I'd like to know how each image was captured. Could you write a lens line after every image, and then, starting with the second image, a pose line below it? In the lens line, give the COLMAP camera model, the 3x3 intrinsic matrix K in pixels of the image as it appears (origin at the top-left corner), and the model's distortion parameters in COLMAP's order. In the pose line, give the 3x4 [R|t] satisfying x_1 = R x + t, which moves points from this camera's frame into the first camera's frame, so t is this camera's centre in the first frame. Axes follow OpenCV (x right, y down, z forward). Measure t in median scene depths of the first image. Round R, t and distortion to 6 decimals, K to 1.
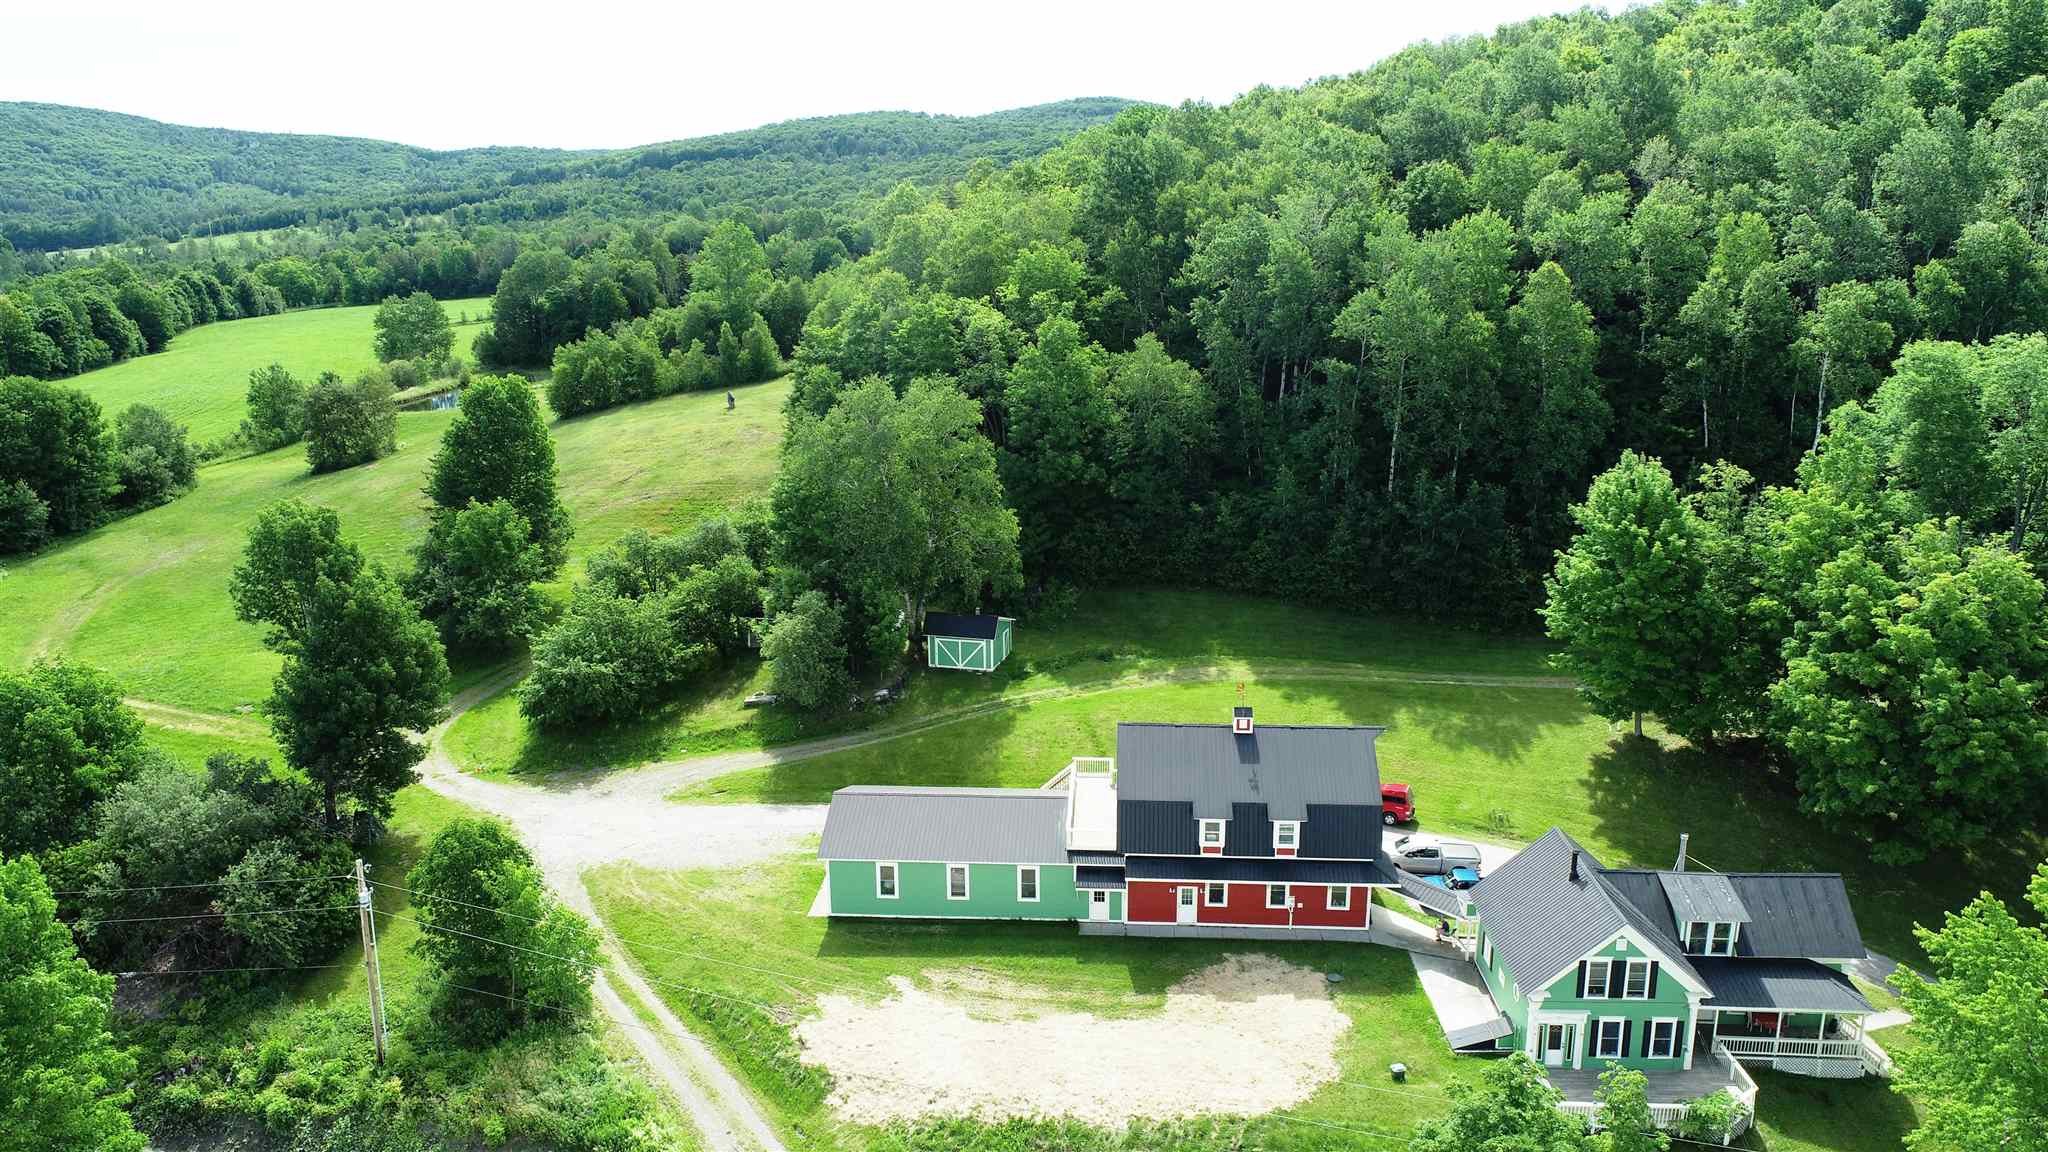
lens RADIAL K [[1368.0, 0, 1027.9], [0, 1368.0, 578.0], [0, 0, 1]] dist [-0.017889, 0.005087]
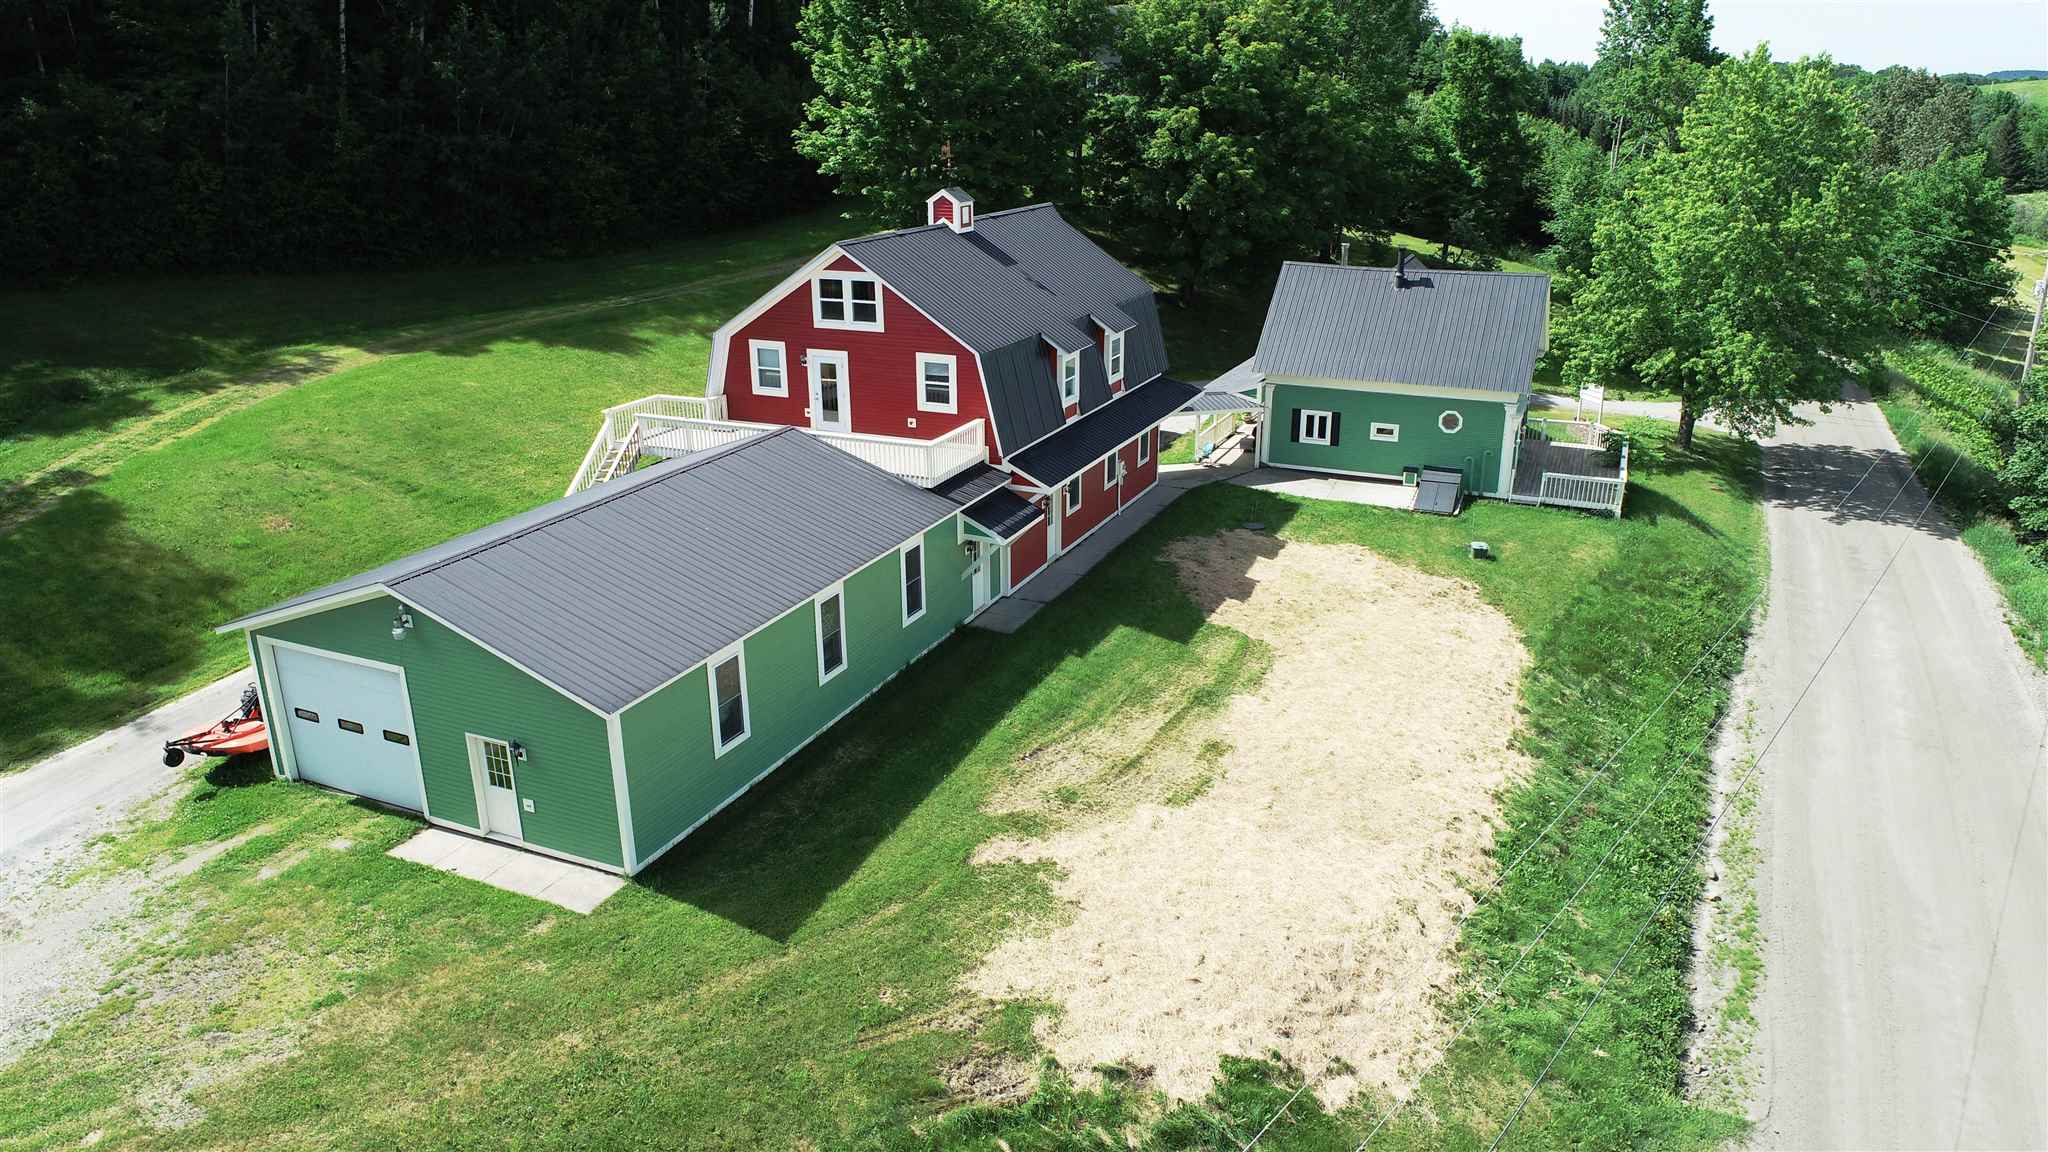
lens RADIAL K [[1368.0, 0, 1028.2], [0, 1368.0, 574.1], [0, 0, 1]] dist [-0.017889, 0.005087]
pose [[0.342214, -0.301084, 0.890078, -0.342280], [0.225140, 0.945952, 0.233423, 0.106012], [-0.912251, 0.120511, 0.391504, 0.678444]]
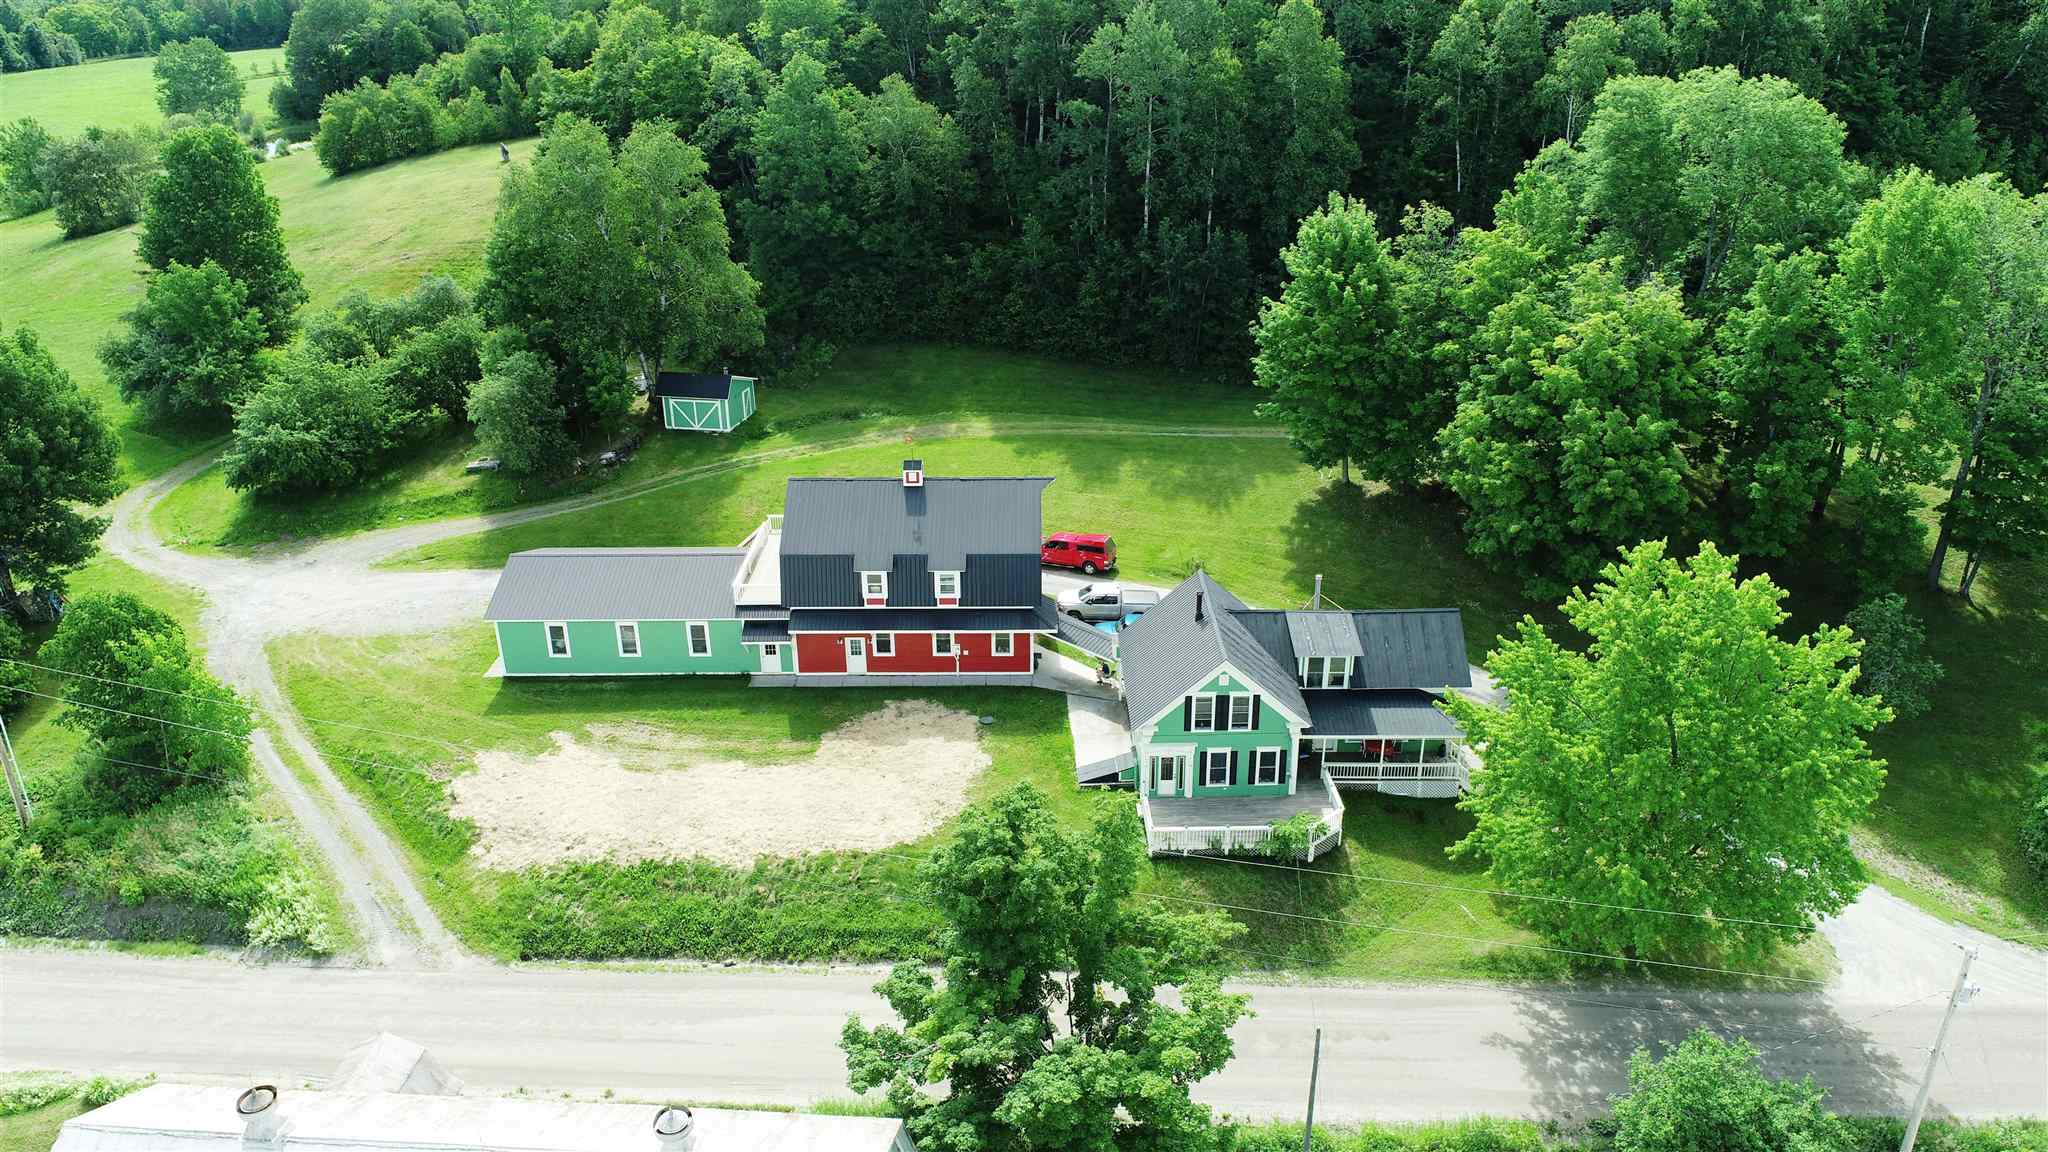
lens RADIAL K [[1368.0, 0, 1024.9], [0, 1368.0, 577.1], [0, 0, 1]] dist [-0.017889, 0.005087]
pose [[0.997928, -0.024925, 0.059314, 0.157647], [0.014579, 0.985534, 0.168849, 0.010324], [-0.062665, -0.167635, 0.983856, 0.001291]]
